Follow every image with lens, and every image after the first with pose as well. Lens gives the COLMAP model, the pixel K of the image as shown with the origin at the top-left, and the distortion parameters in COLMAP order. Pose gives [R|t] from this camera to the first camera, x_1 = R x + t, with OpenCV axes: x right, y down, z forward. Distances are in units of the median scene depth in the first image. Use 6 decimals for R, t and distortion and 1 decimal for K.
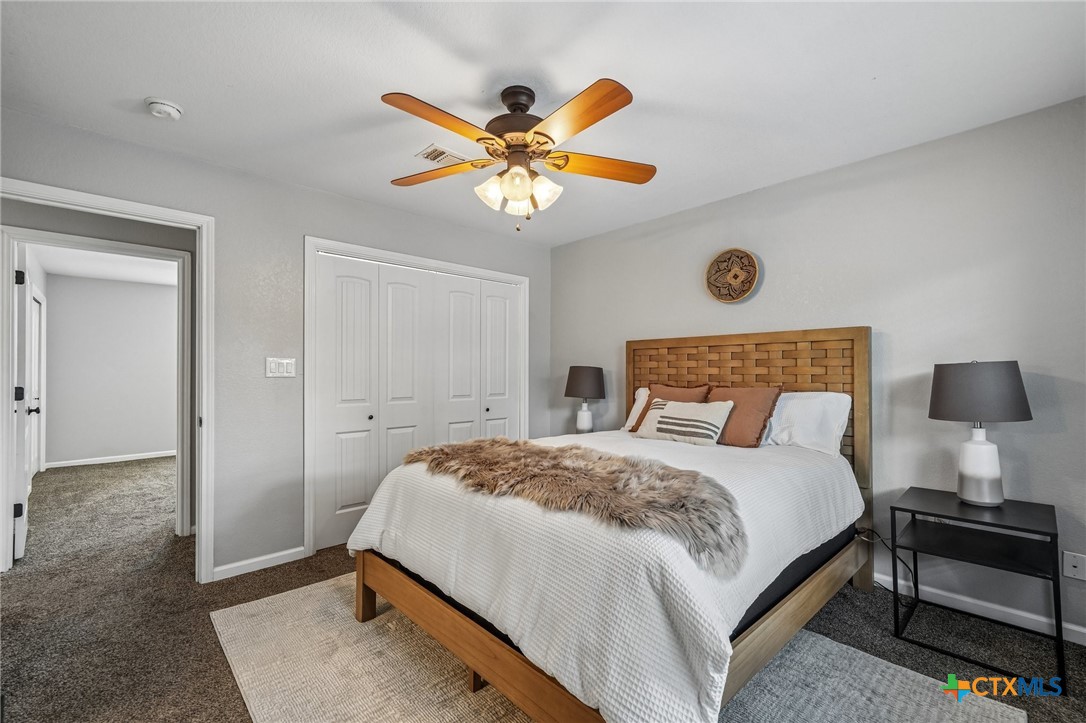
lens RADIAL K [[459.0, 0, 540.8], [0, 459.0, 365.4], [0, 0, 1]] dist [0.002365, 0.000181]
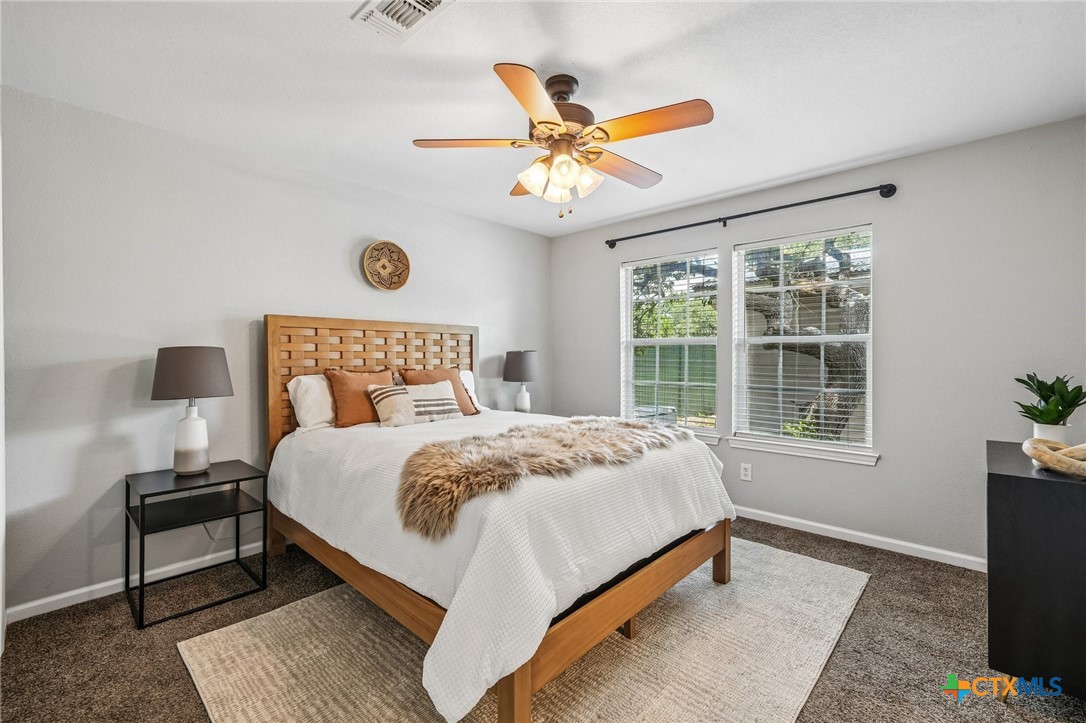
lens RADIAL K [[468.1, 0, 539.3], [0, 468.1, 361.2], [0, 0, 1]] dist [-0.000786, -0.000174]
pose [[-0.062046, -0.012655, 0.997993, -0.689692], [-0.013978, 0.999833, 0.011809, 0.008025], [-0.997975, -0.013217, -0.062213, 0.703849]]
